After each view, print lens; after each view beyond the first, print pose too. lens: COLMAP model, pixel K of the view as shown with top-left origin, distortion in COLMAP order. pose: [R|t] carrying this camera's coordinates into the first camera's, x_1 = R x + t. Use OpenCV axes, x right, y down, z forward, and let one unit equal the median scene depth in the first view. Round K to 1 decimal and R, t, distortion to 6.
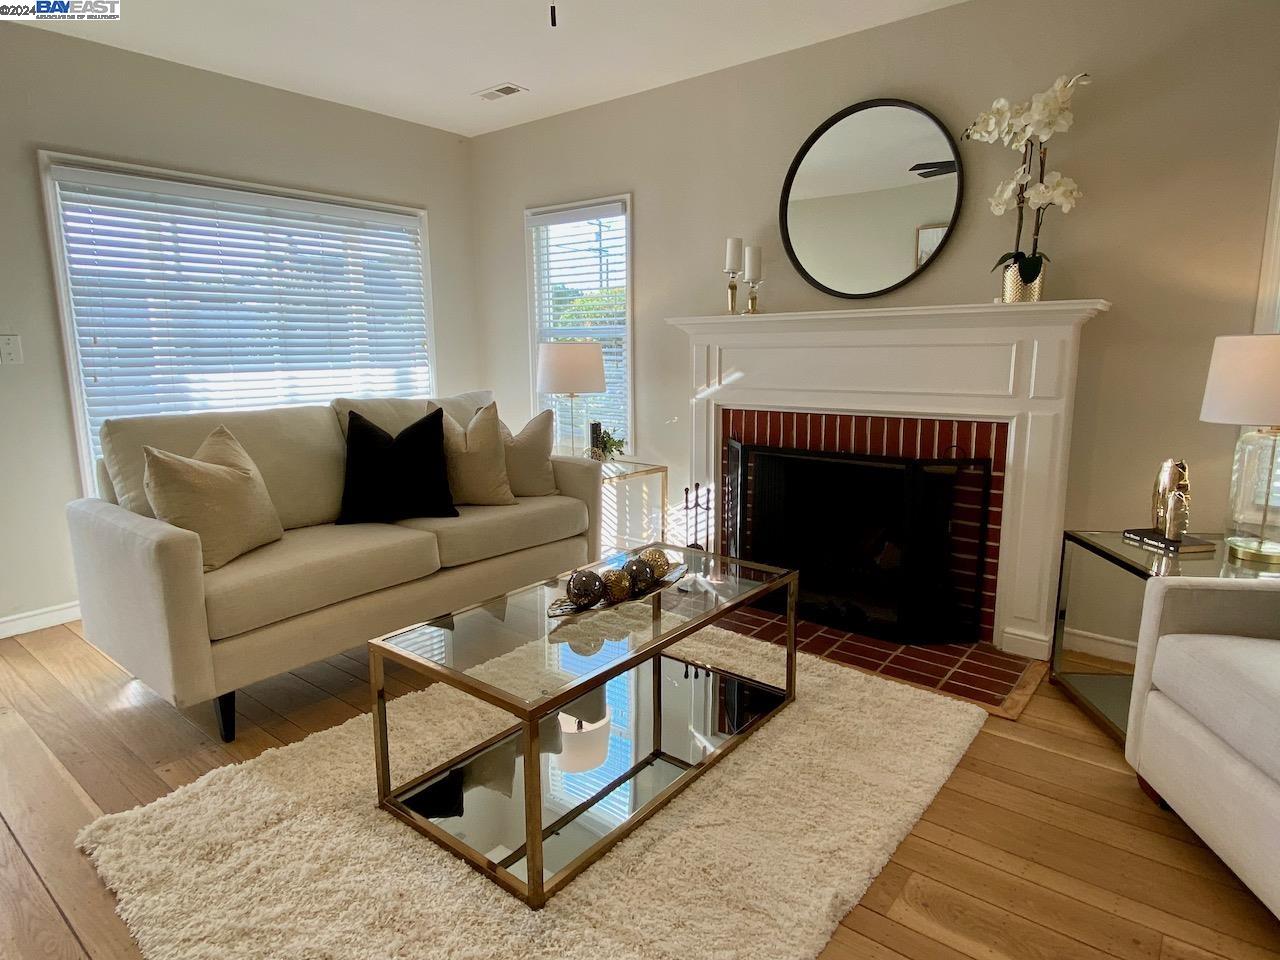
lens RADIAL K [[736.6, 0, 648.4], [0, 736.6, 476.6], [0, 0, 1]] dist [0.041259, -0.040688]
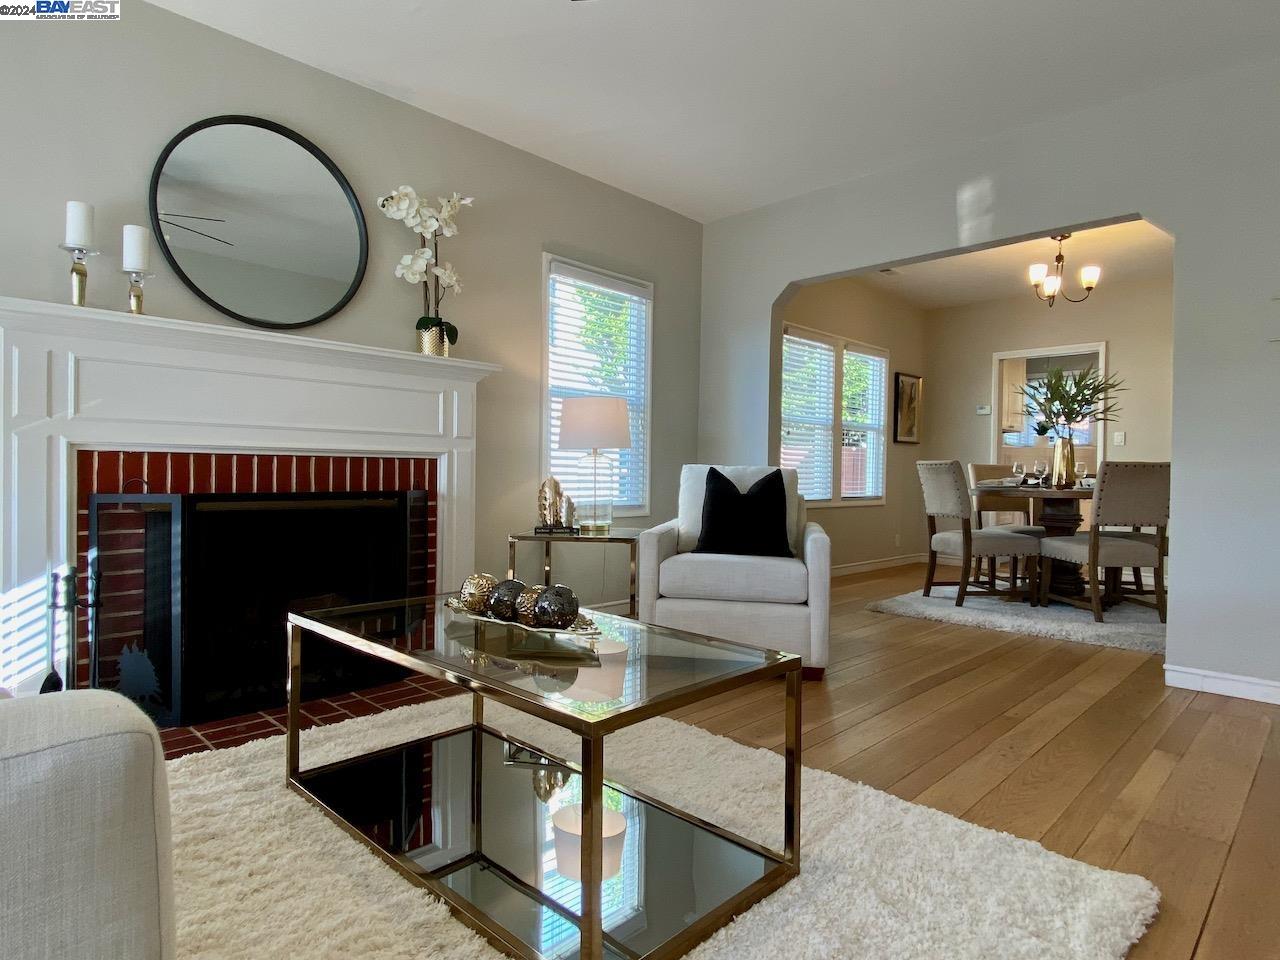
lens RADIAL K [[736.6, 0, 638.9], [0, 736.6, 478.7], [0, 0, 1]] dist [0.041259, -0.040688]
pose [[0.083917, -0.001223, 0.996472, -0.637315], [0.157799, 0.987397, -0.012077, 0.022568], [-0.983899, 0.158256, 0.083052, 0.579343]]
